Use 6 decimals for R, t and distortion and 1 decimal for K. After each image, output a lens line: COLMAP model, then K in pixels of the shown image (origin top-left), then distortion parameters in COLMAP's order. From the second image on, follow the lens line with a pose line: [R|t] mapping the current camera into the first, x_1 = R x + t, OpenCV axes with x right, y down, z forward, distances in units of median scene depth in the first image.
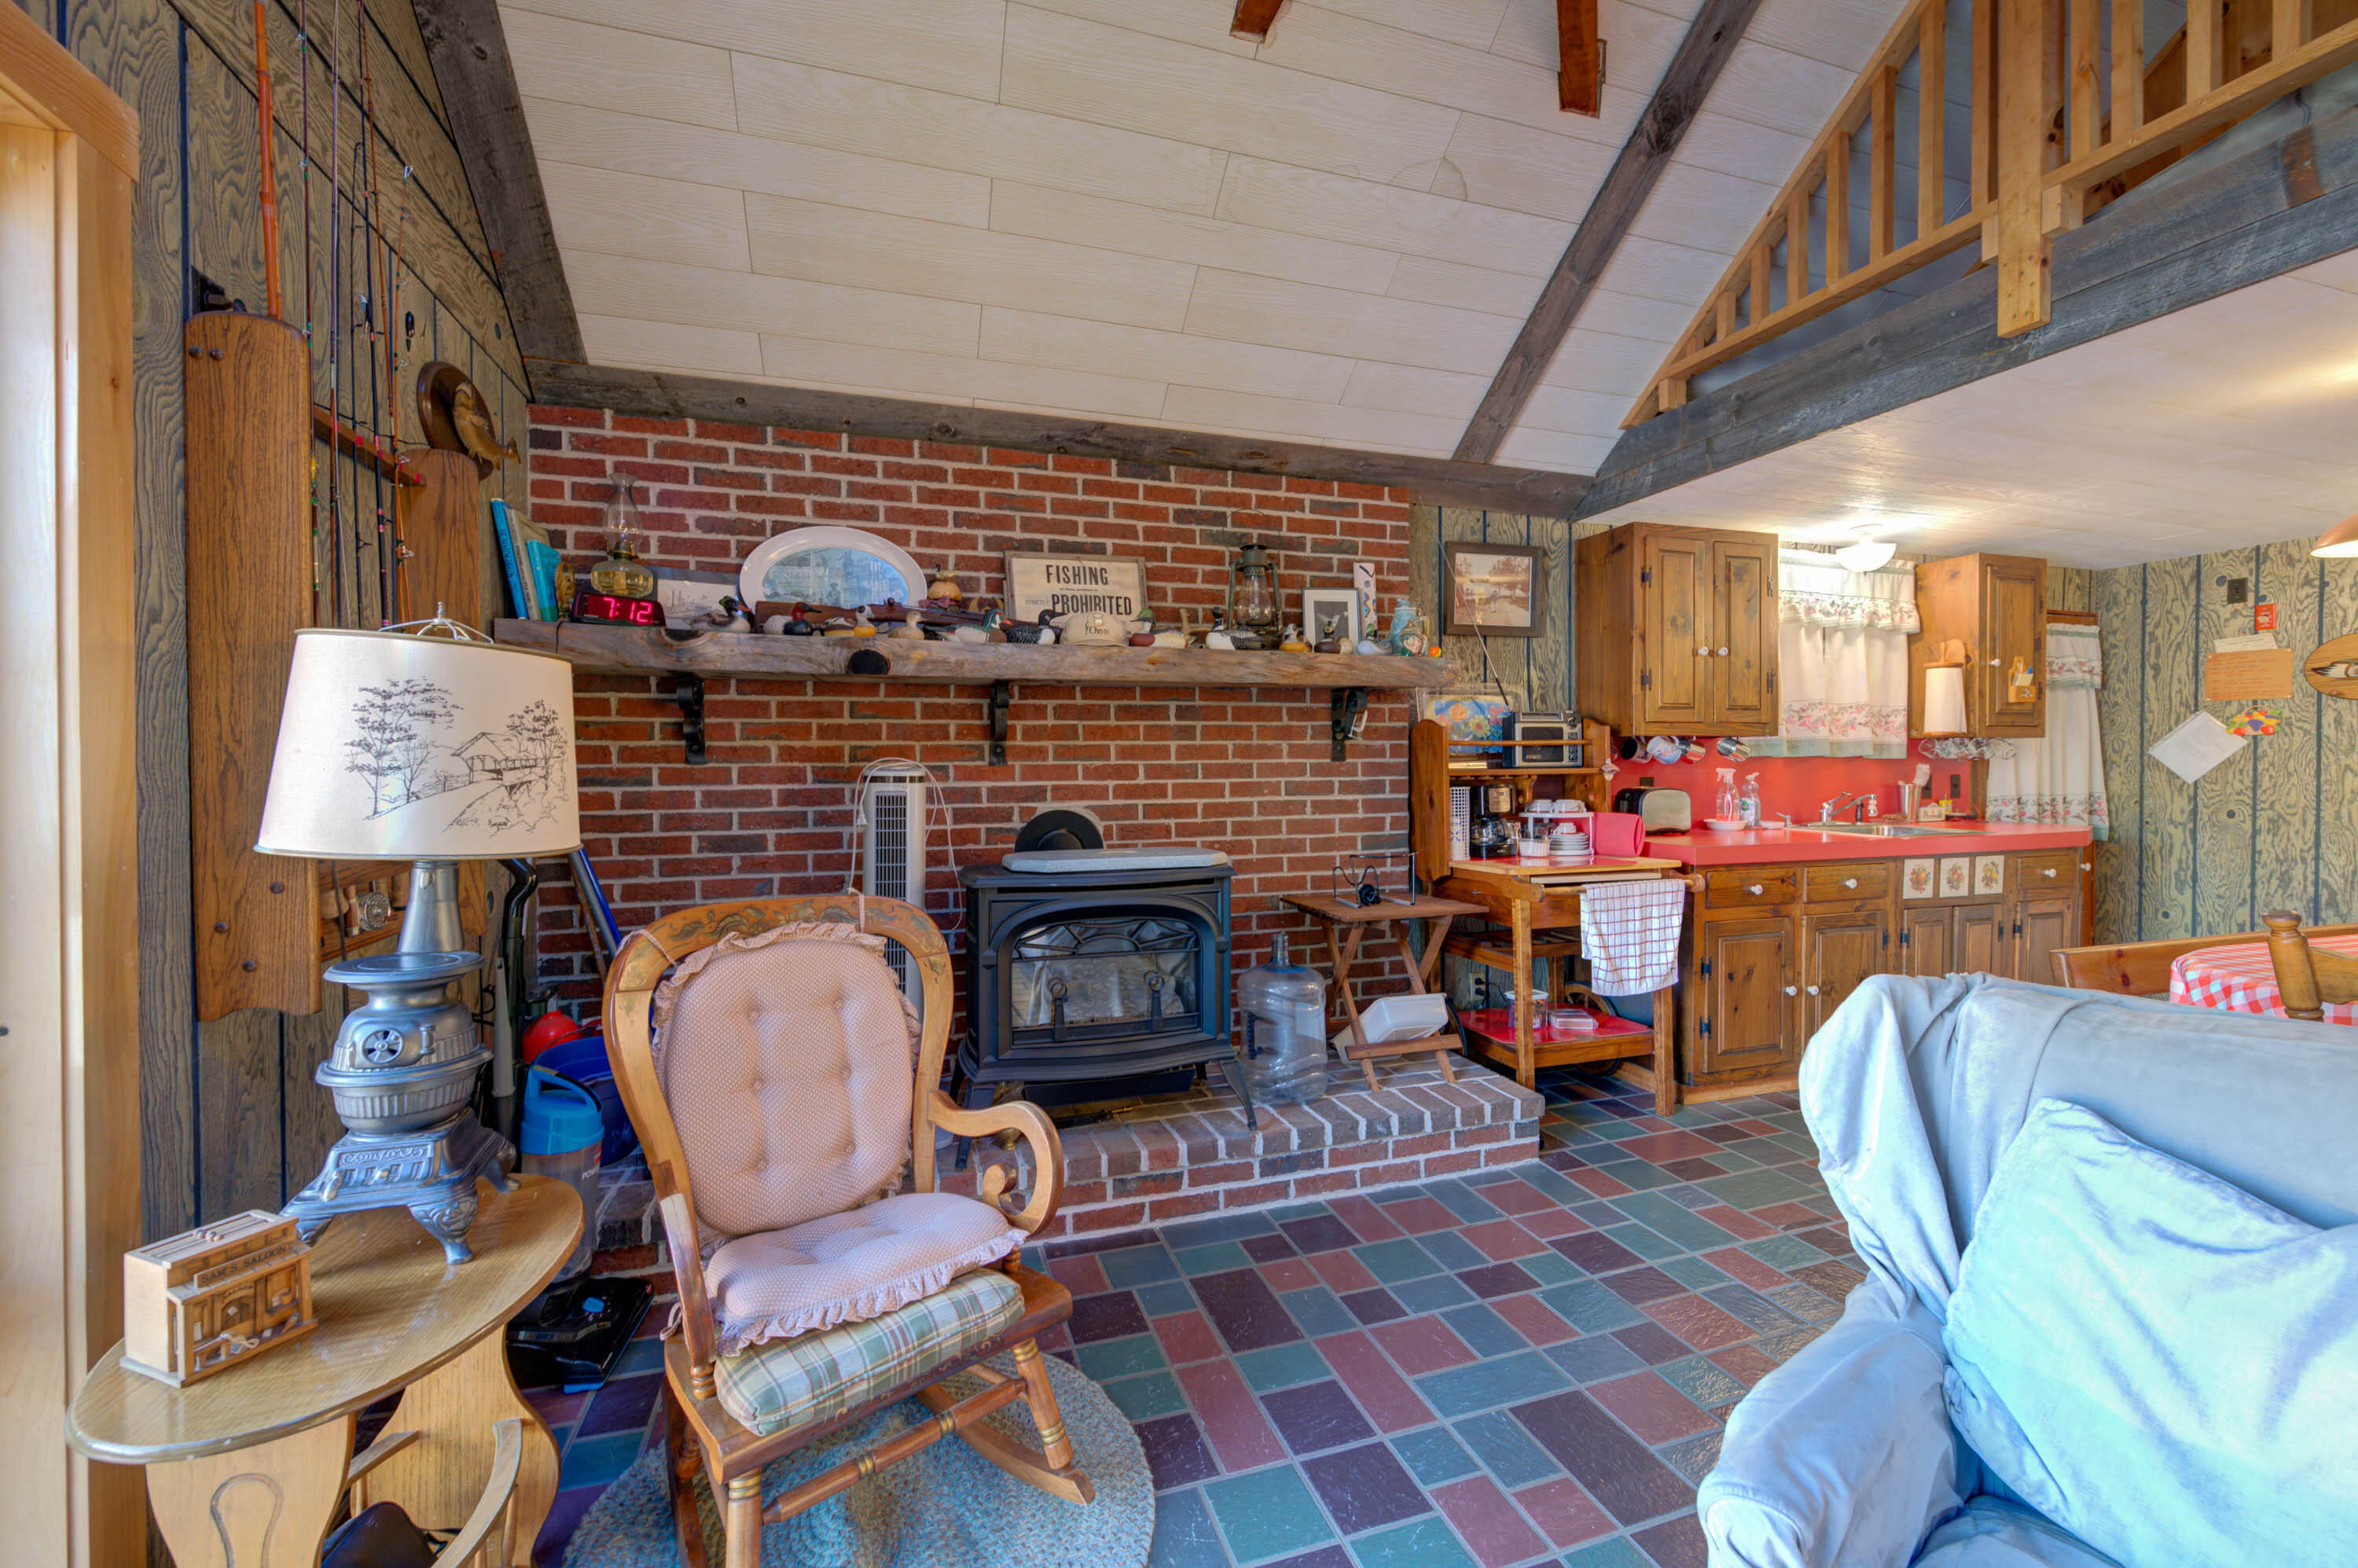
lens RADIAL K [[923.5, 0, 1180.6], [0, 923.5, 777.4], [0, 0, 1]] dist [-0.003183, -0.001051]
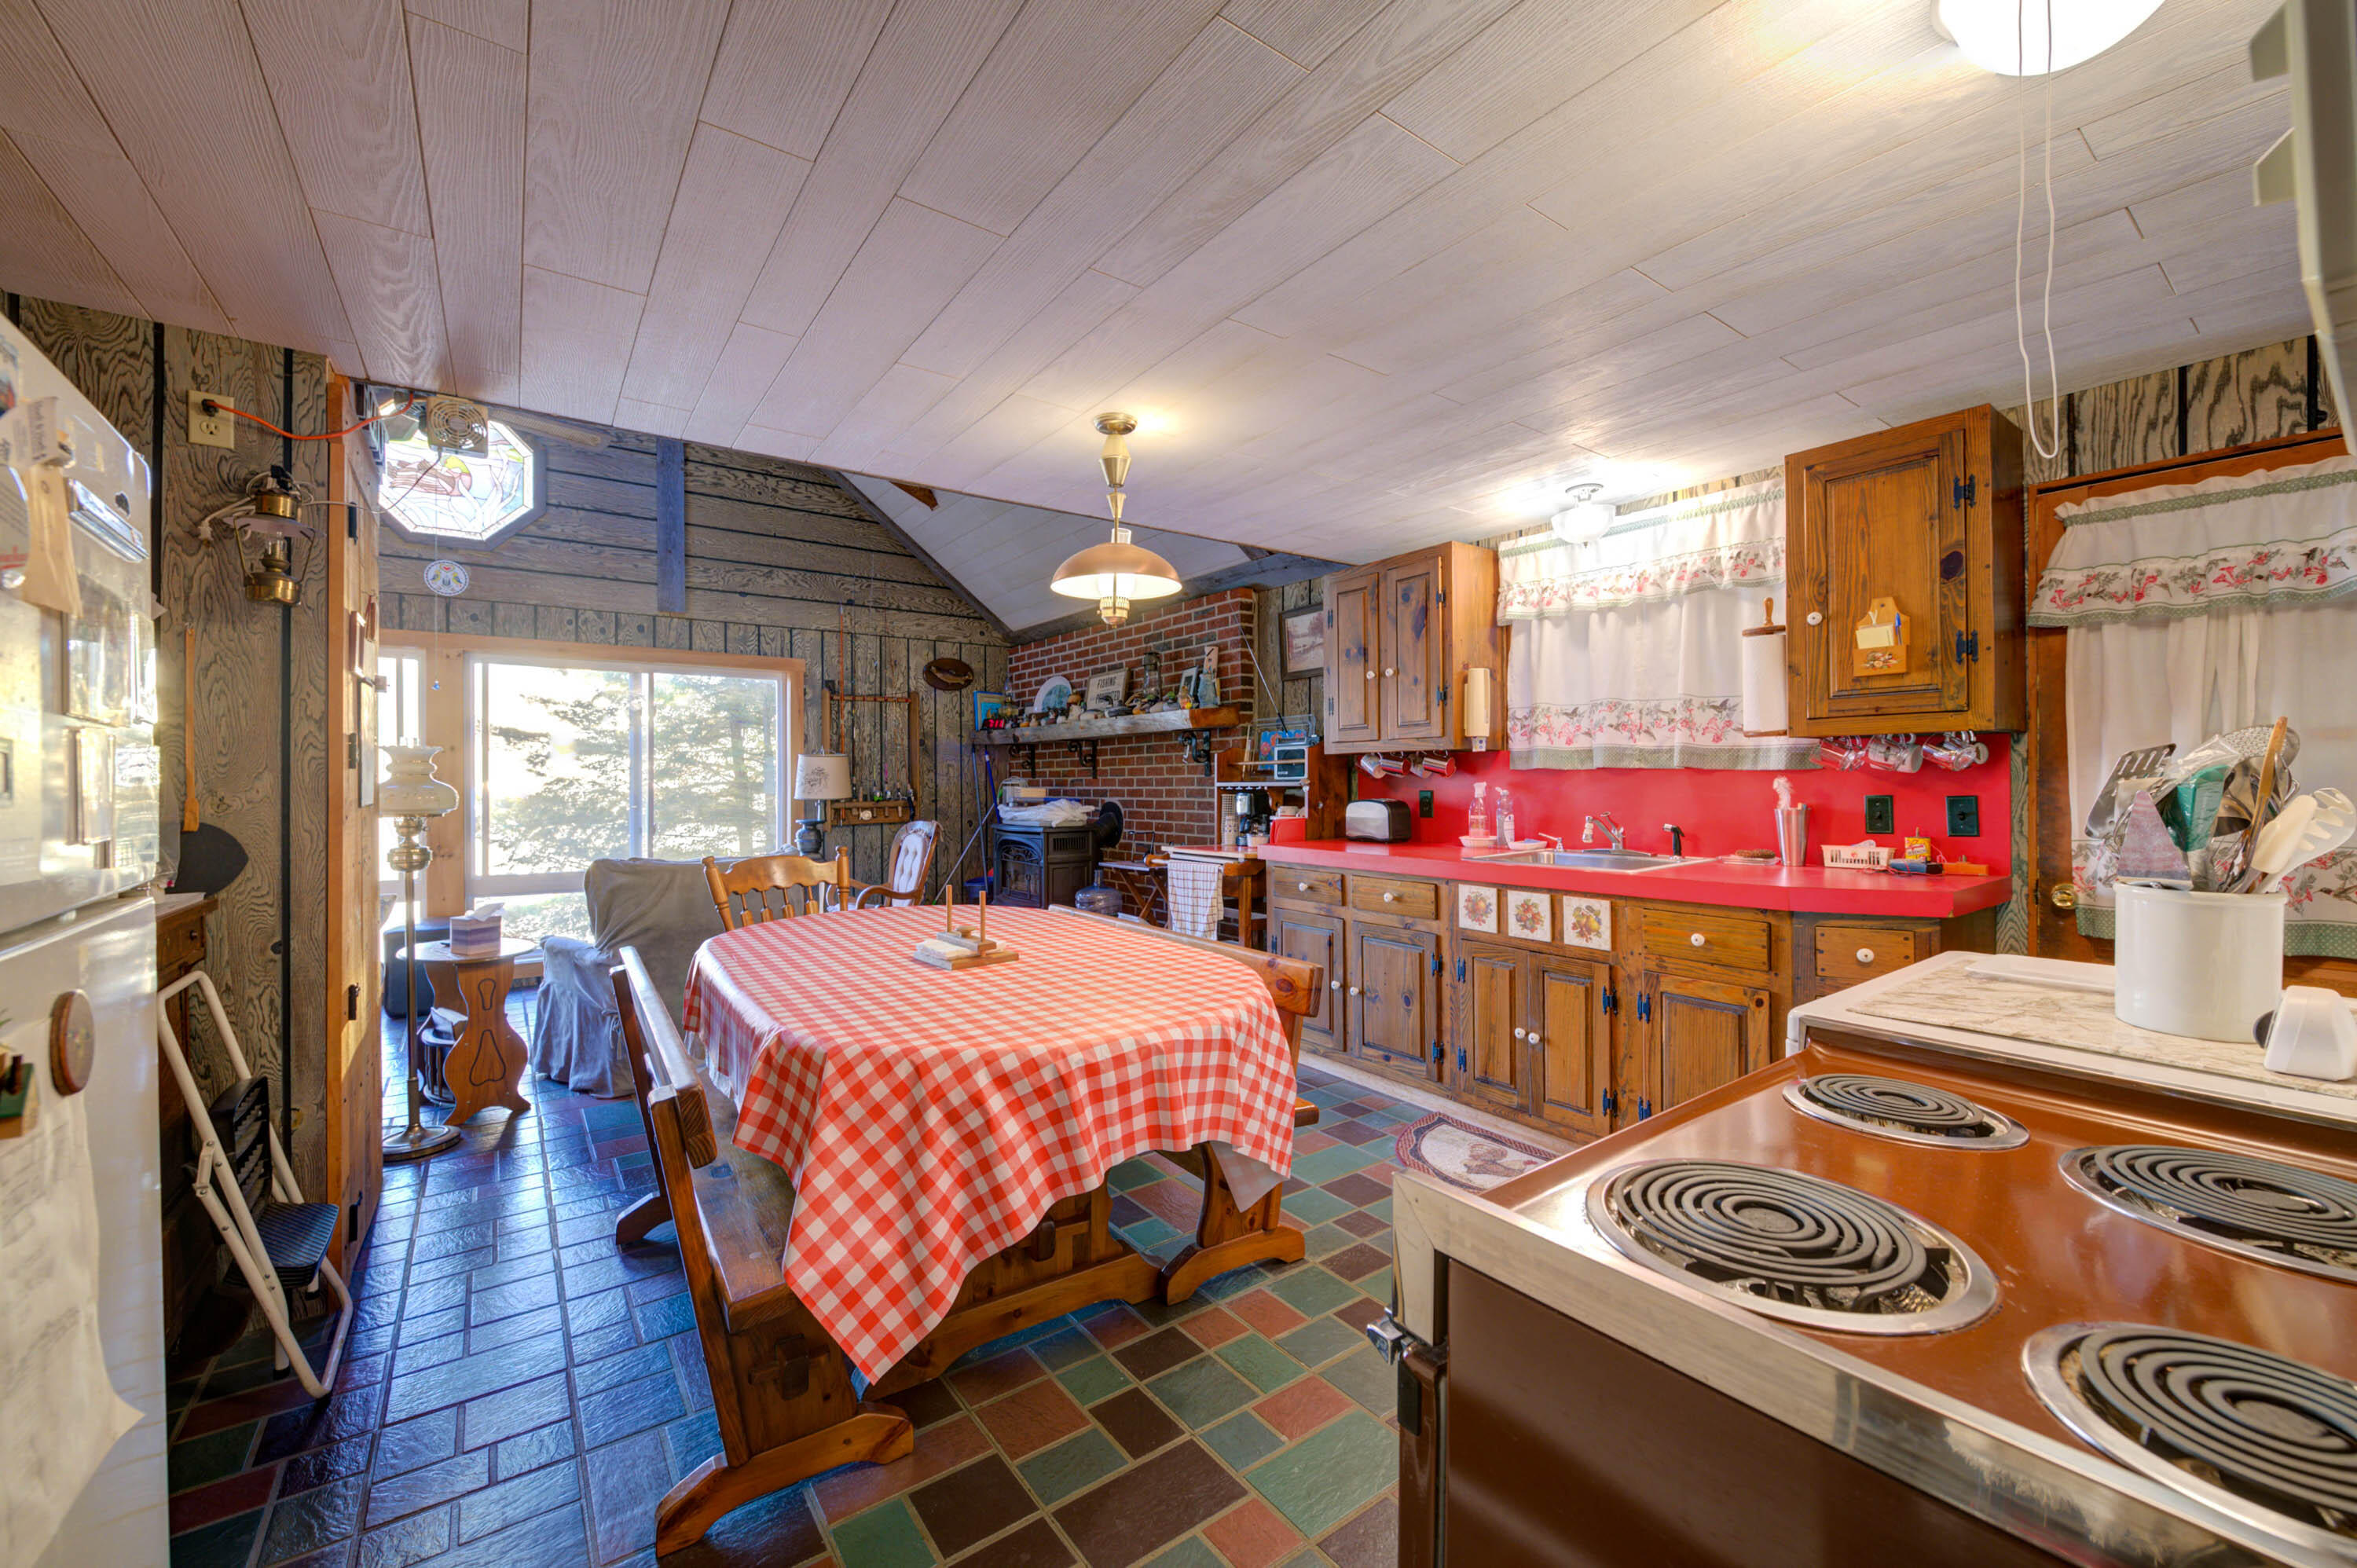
lens RADIAL K [[923.1, 0, 1176.5], [0, 923.1, 780.7], [0, 0, 1]] dist [-0.003183, -0.001051]
pose [[0.318396, 0.003671, -0.947951, 1.927983], [-0.009919, 0.999951, 0.000541, -0.012711], [0.947906, 0.009230, 0.318417, 0.549584]]
